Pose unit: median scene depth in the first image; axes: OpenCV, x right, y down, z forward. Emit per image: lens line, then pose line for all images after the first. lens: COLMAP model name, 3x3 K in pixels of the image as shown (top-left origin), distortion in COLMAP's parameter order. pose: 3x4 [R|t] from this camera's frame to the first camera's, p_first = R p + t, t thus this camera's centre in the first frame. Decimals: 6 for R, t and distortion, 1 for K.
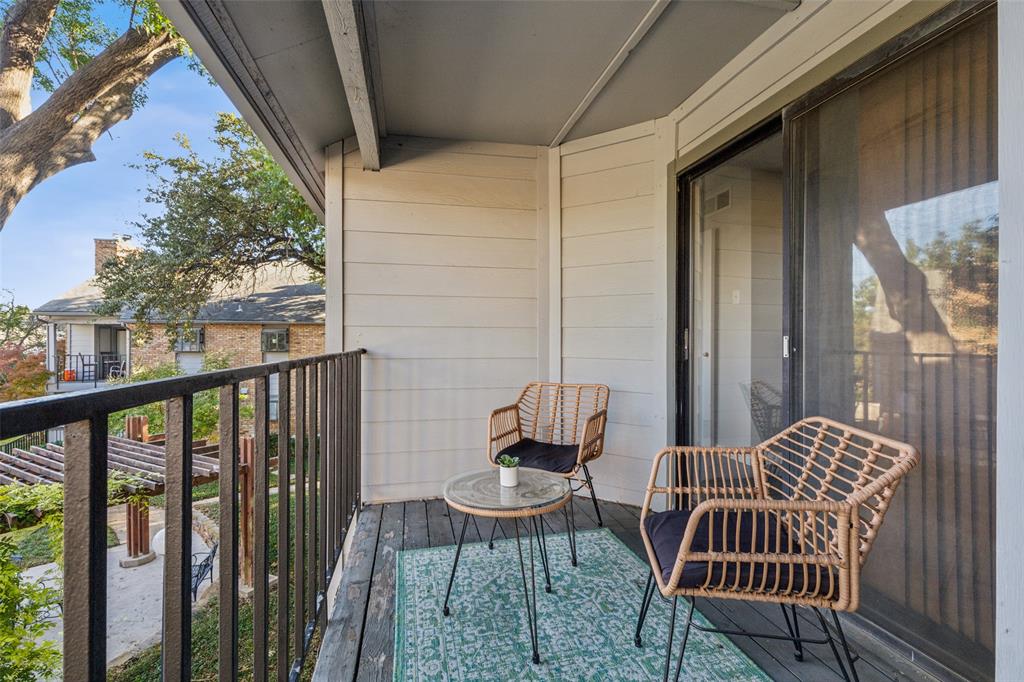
lens RADIAL K [[475.5, 0, 514.4], [0, 475.5, 338.5], [0, 0, 1]] dist [0.009427, -0.002520]
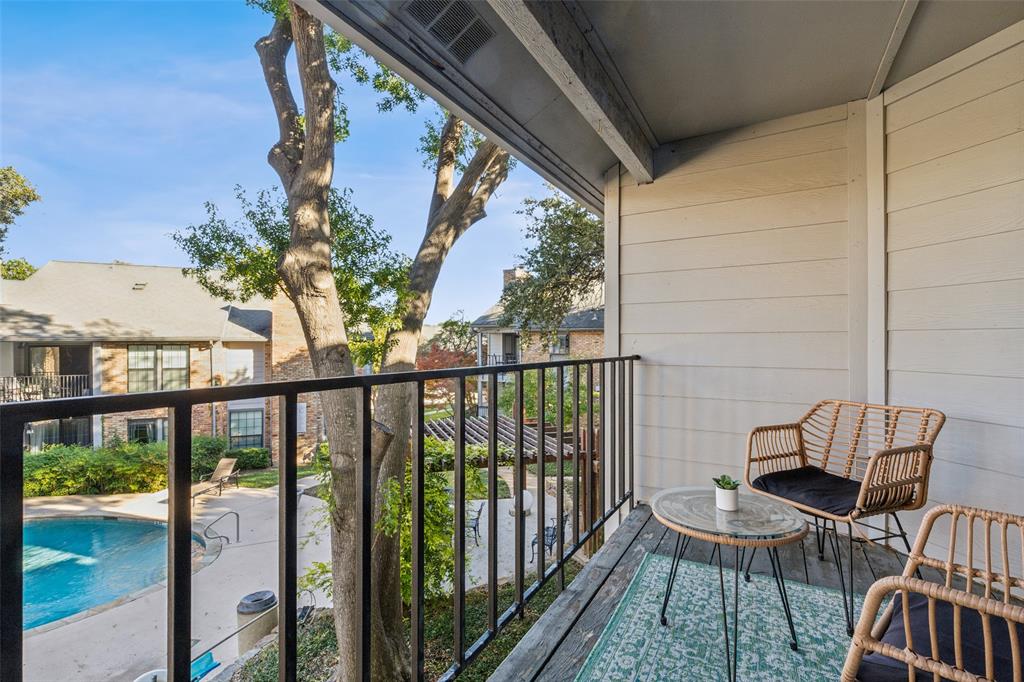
lens RADIAL K [[475.5, 0, 508.1], [0, 475.5, 345.0], [0, 0, 1]] dist [0.009427, -0.002520]
pose [[0.742251, 0.000209, -0.670122, 0.167603], [0.003919, 0.999981, 0.004652, -0.006602], [0.670111, -0.006079, 0.742236, 0.025219]]
